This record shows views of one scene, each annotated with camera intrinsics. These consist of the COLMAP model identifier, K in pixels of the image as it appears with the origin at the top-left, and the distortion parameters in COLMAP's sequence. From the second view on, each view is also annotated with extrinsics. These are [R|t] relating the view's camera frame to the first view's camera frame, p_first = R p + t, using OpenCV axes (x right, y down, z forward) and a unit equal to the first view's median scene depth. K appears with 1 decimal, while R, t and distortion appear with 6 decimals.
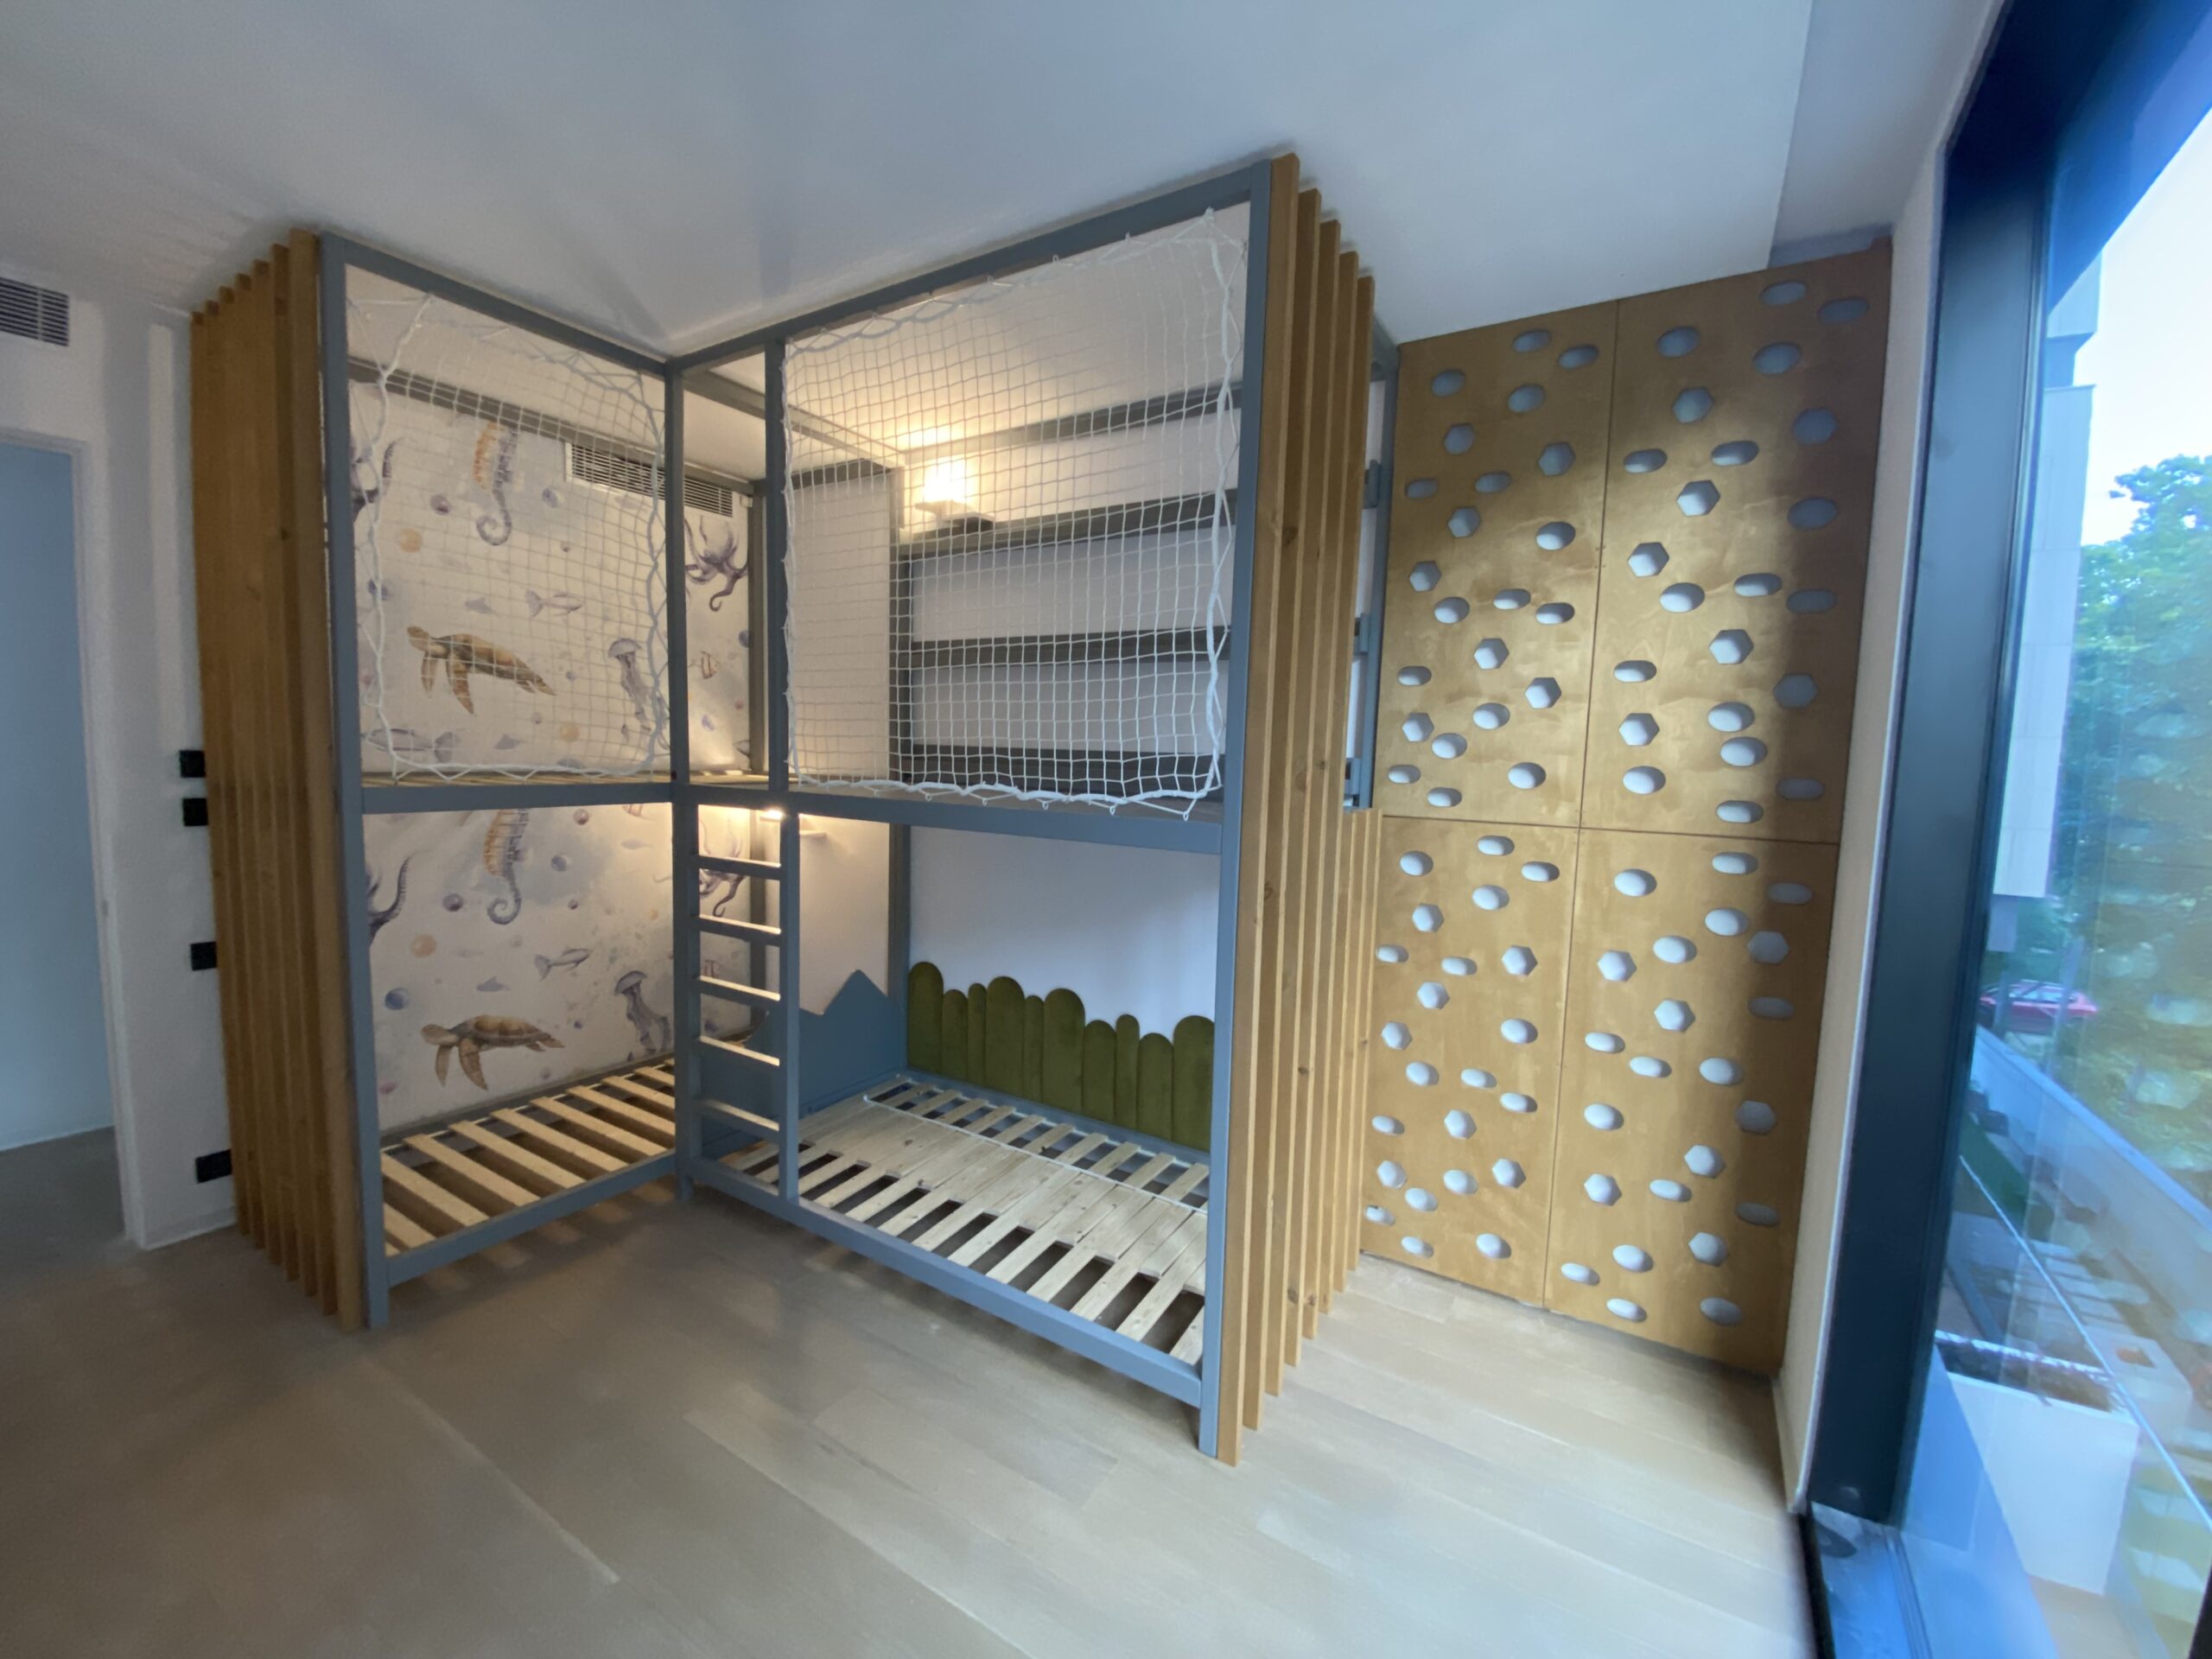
lens RADIAL K [[878.6, 0, 1106.0], [0, 878.6, 829.5], [0, 0, 1]] dist [0.012735, -0.020614]
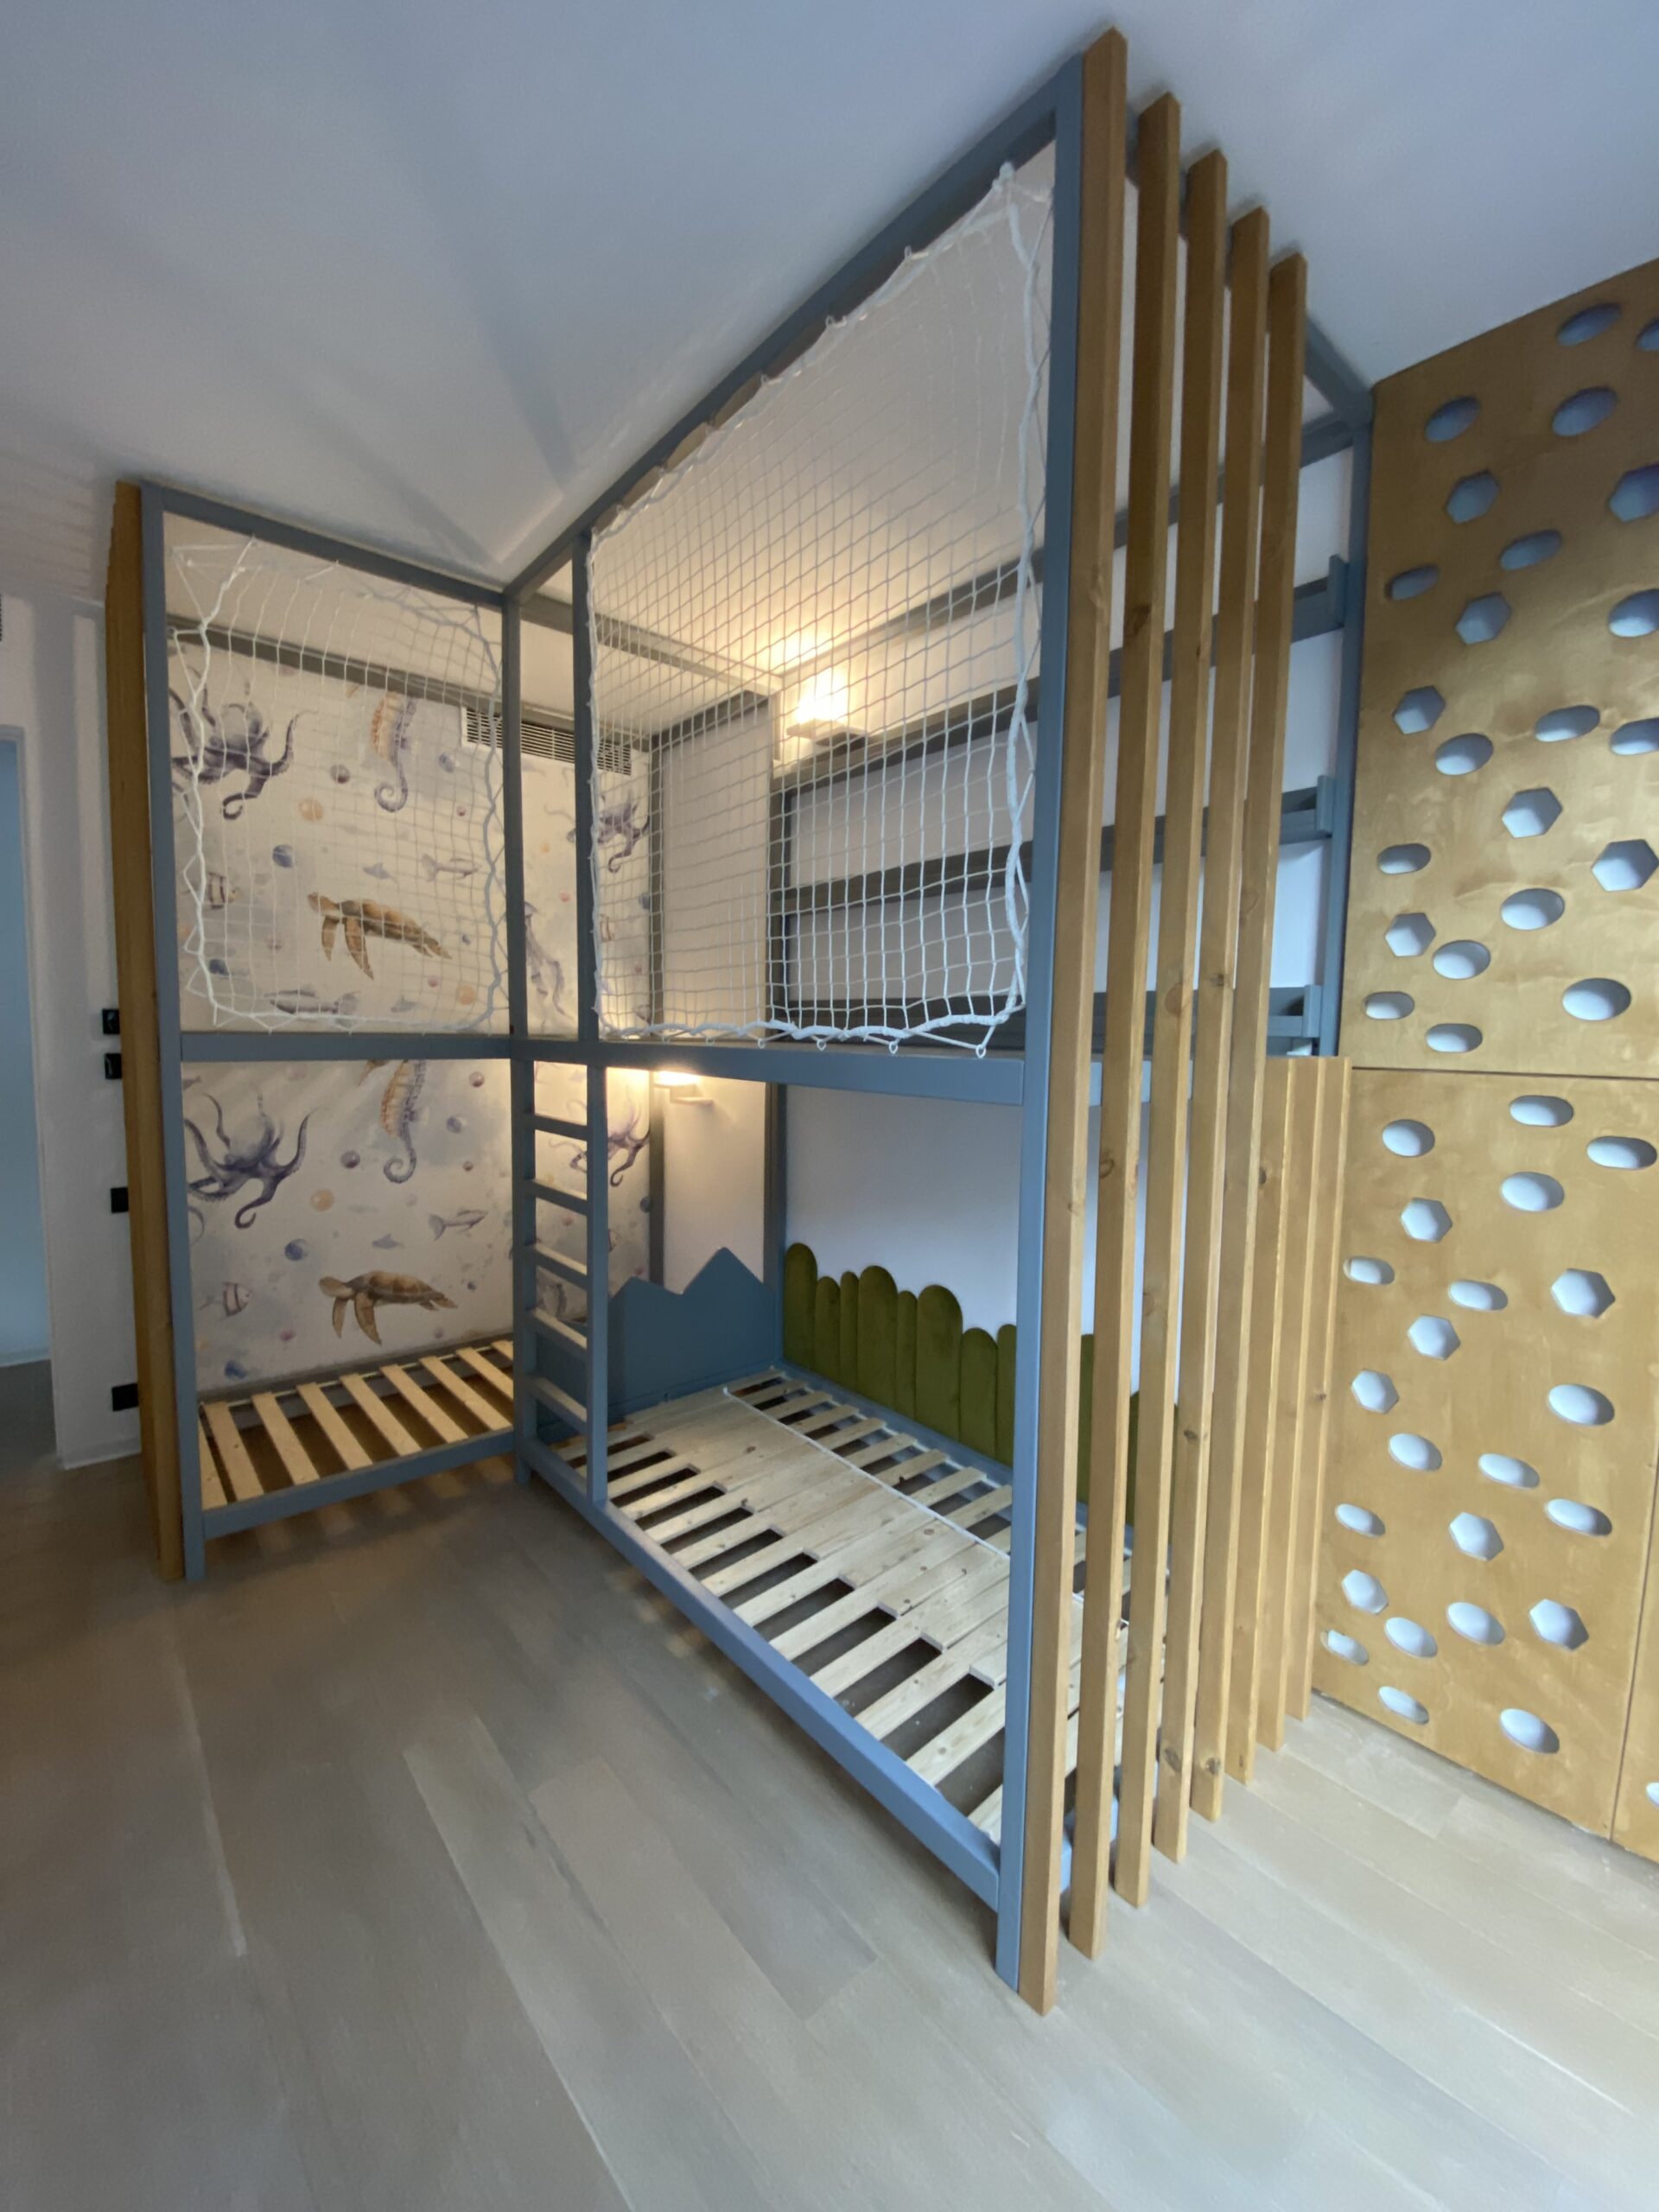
lens RADIAL K [[878.6, 0, 842.9], [0, 878.6, 1102.8], [0, 0, 1]] dist [0.012735, -0.020614]
pose [[0.953817, 0.009386, -0.300241, 0.139897], [-0.013908, 0.999820, -0.012925, 0.025700], [0.300066, 0.016504, 0.953776, 0.221353]]
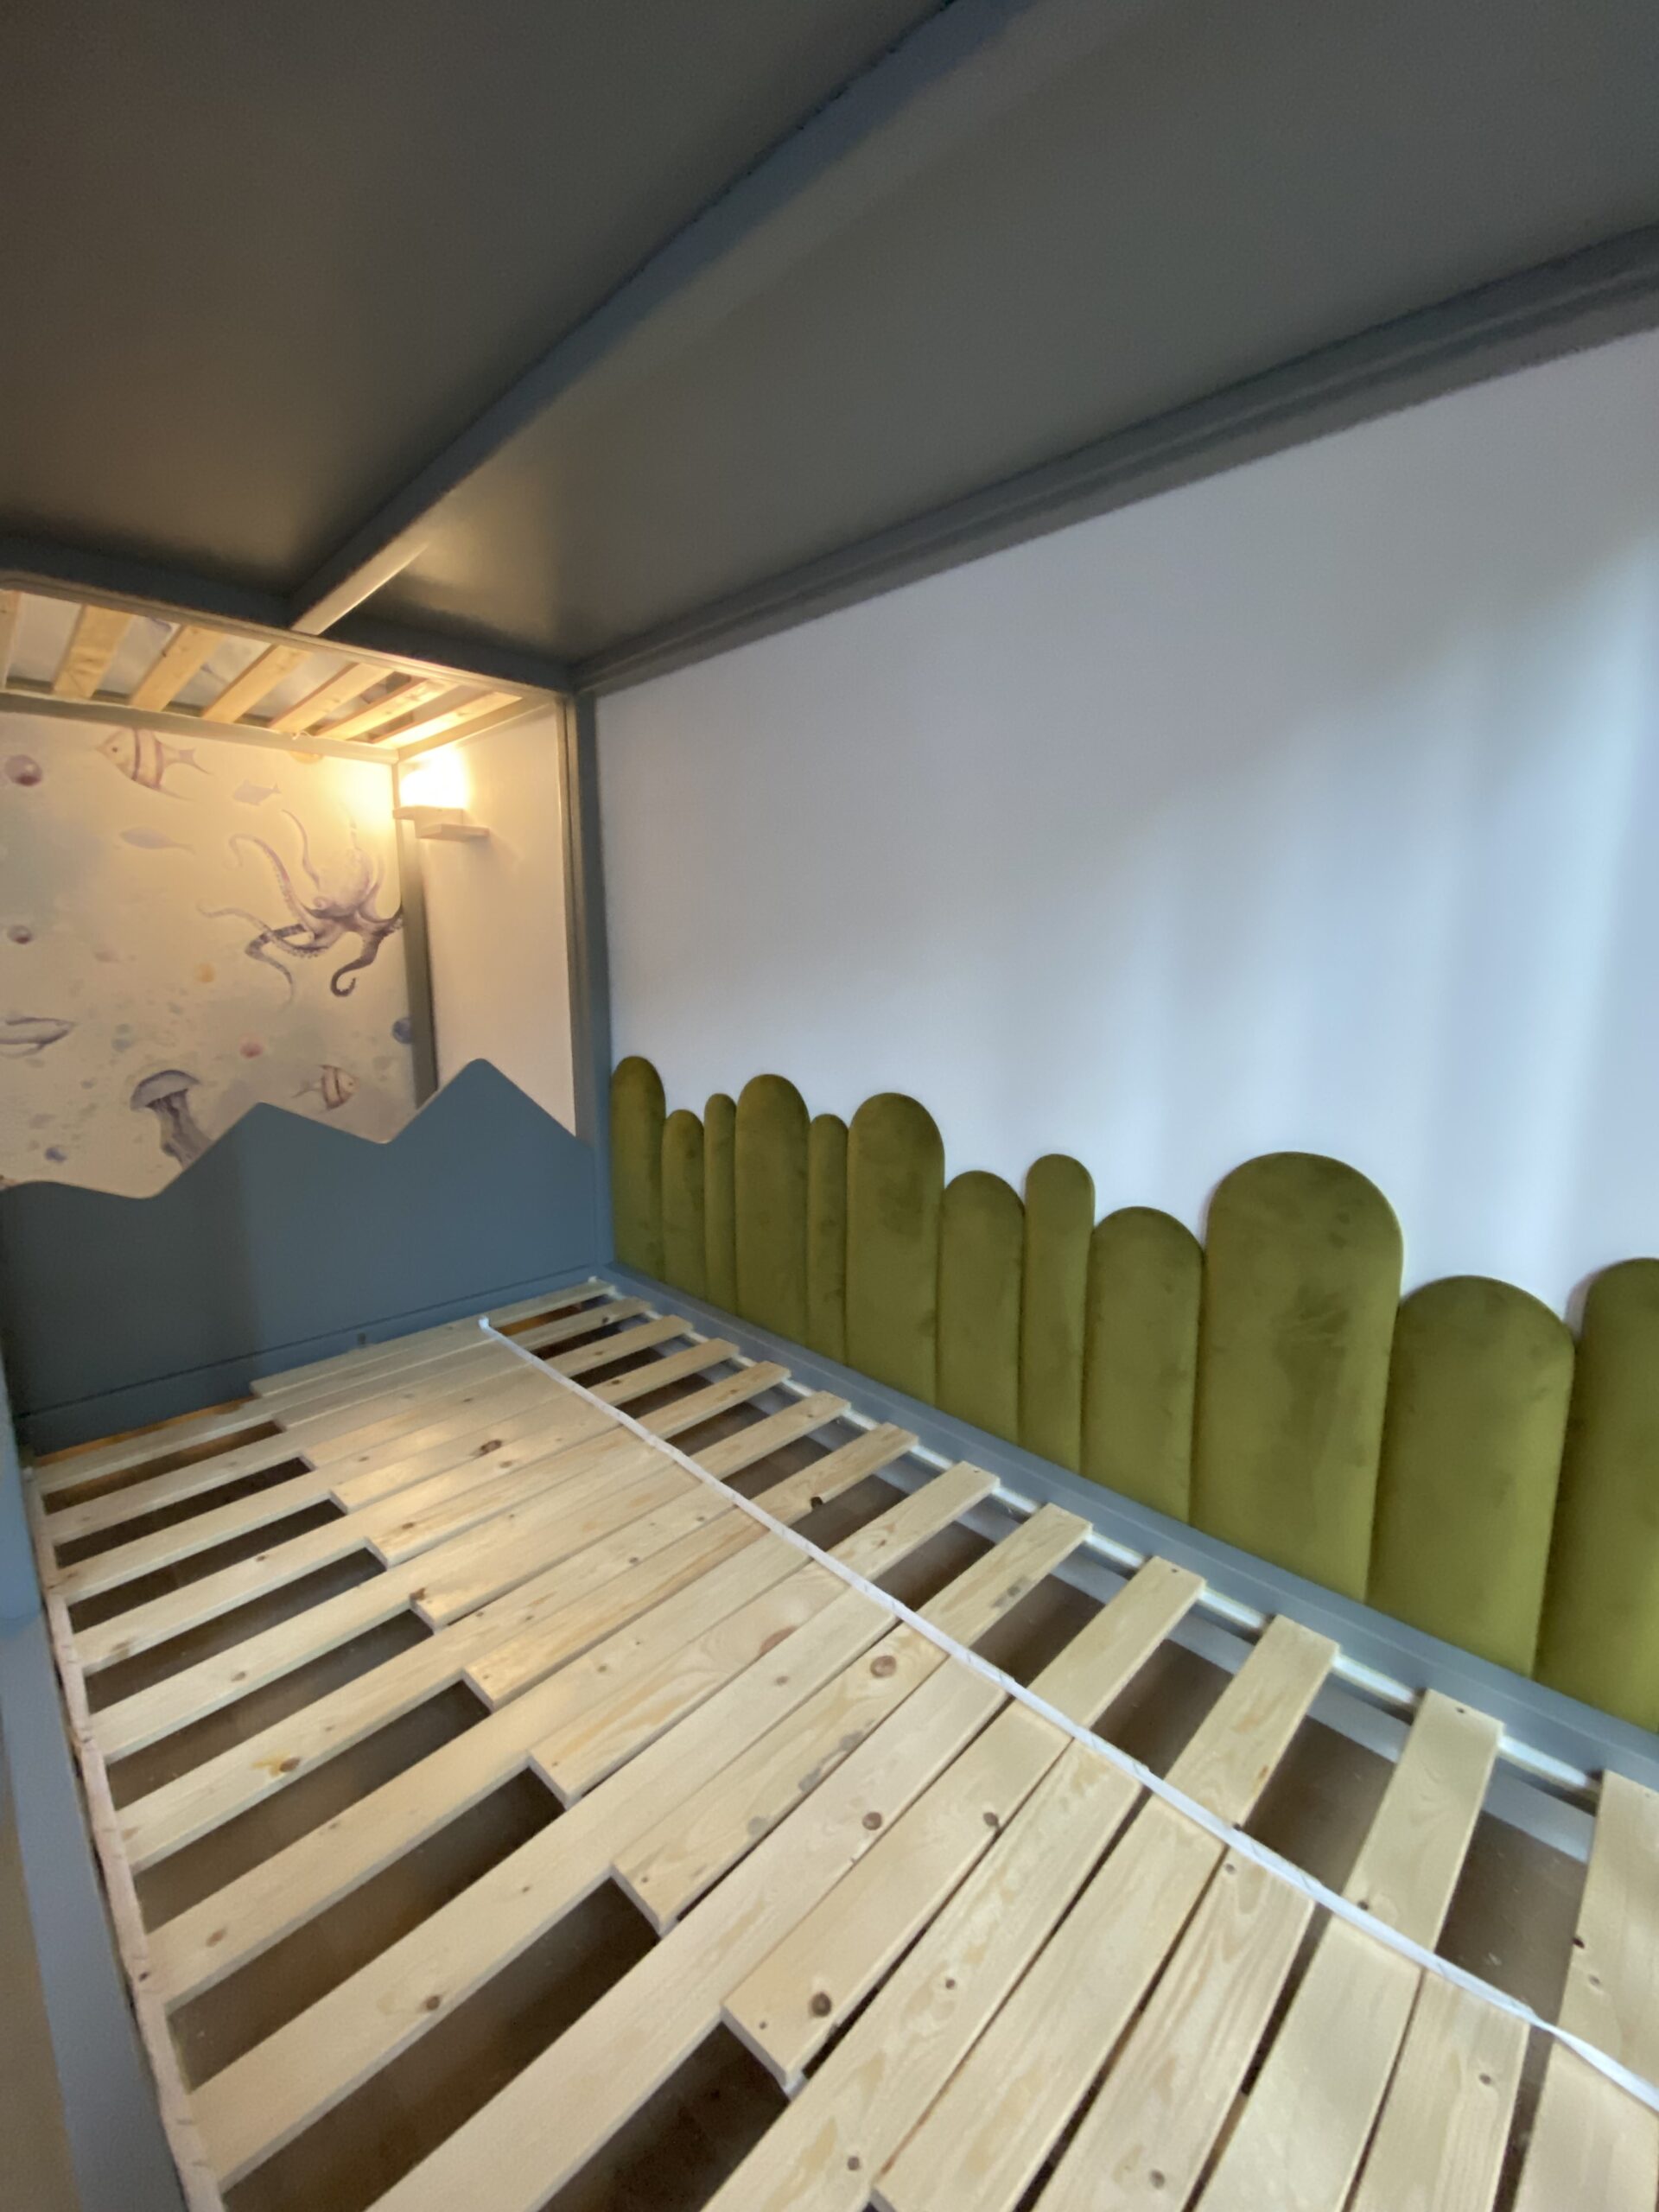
lens RADIAL K [[878.6, 0, 842.9], [0, 878.6, 1102.8], [0, 0, 1]] dist [0.012735, -0.020614]
pose [[0.974622, 0.018324, -0.223107, 0.021562], [-0.002845, 0.997578, 0.069506, 0.198049], [0.223840, -0.067107, 0.972313, 0.761368]]
